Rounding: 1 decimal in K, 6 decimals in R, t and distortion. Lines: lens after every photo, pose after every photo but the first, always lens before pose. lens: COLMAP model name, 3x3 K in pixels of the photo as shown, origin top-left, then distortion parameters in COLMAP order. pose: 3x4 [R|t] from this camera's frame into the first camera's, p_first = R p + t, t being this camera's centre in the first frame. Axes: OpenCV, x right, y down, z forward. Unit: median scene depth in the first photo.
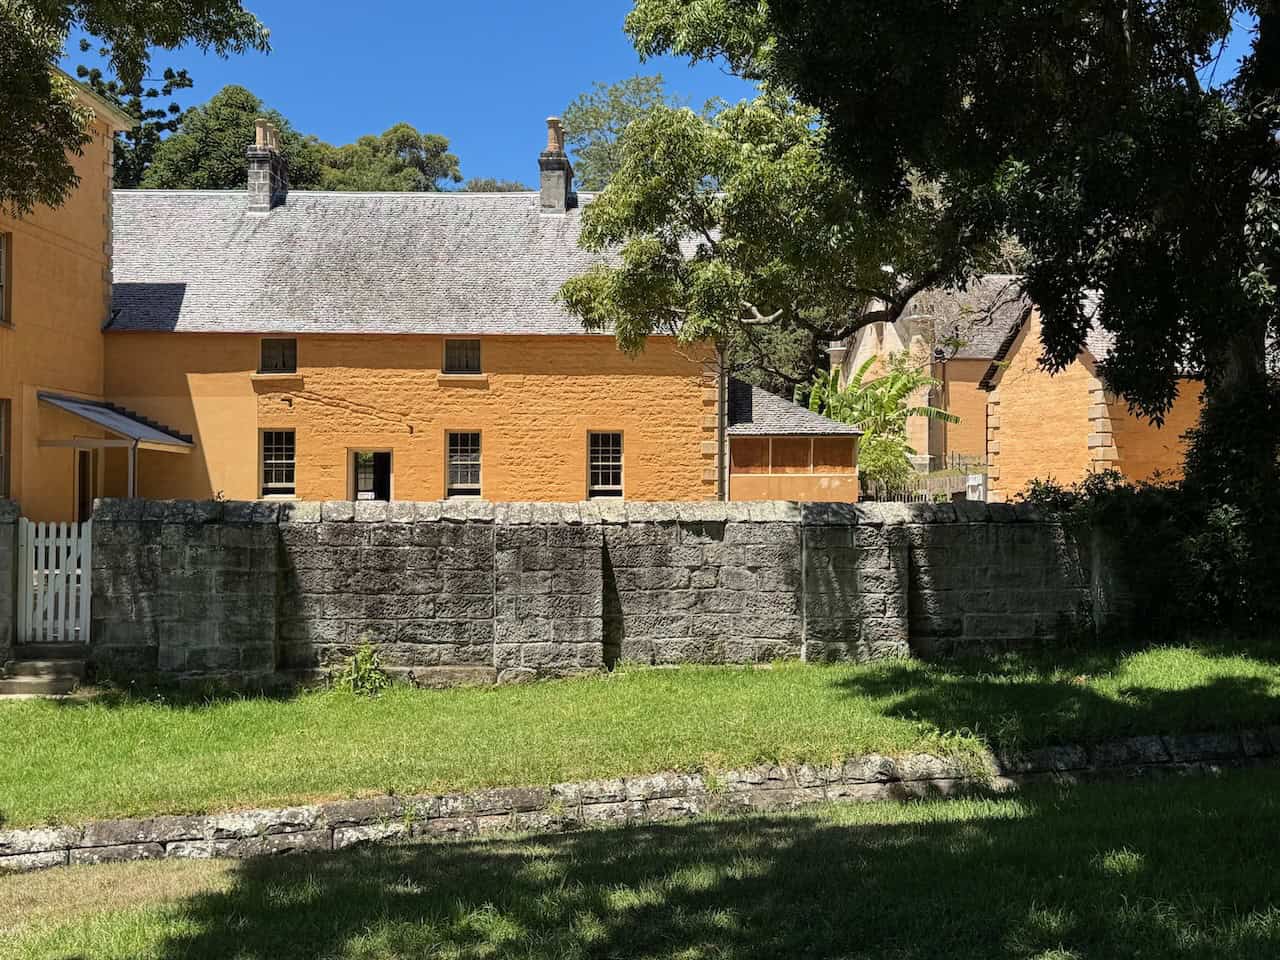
lens RADIAL K [[1603.8, 0, 640.0], [0, 1603.8, 480.0], [0, 0, 1]] dist [0.017438, 0.010331]
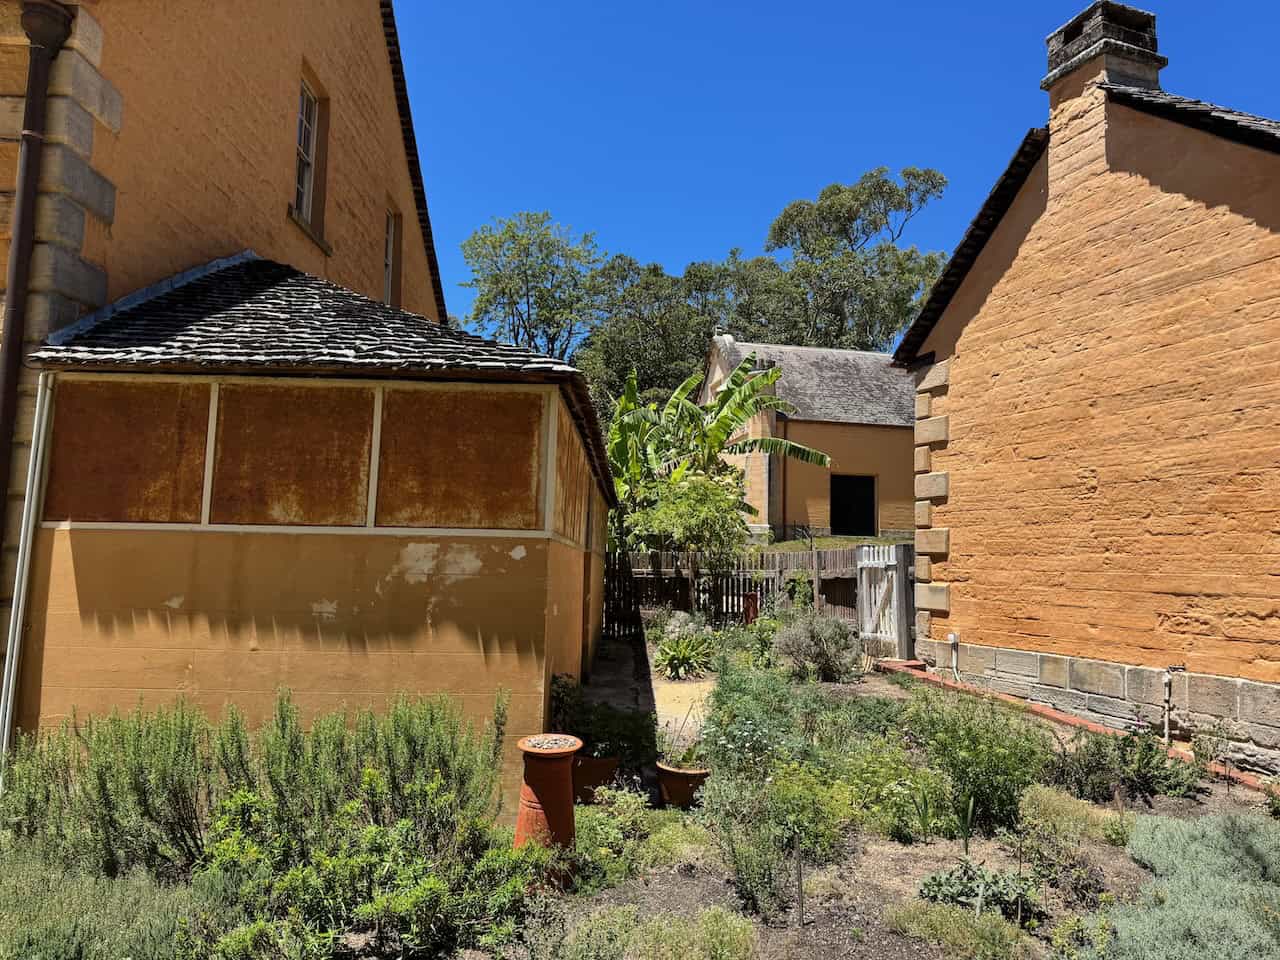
lens RADIAL K [[921.6, 0, 640.0], [0, 921.6, 480.0], [0, 0, 1]] dist [-0.041619, -0.000441]
pose [[0.998363, 0.025706, 0.051092, 0.134705], [-0.021887, 0.997022, -0.073948, -0.001408], [-0.052841, 0.072709, 0.995952, 0.805746]]
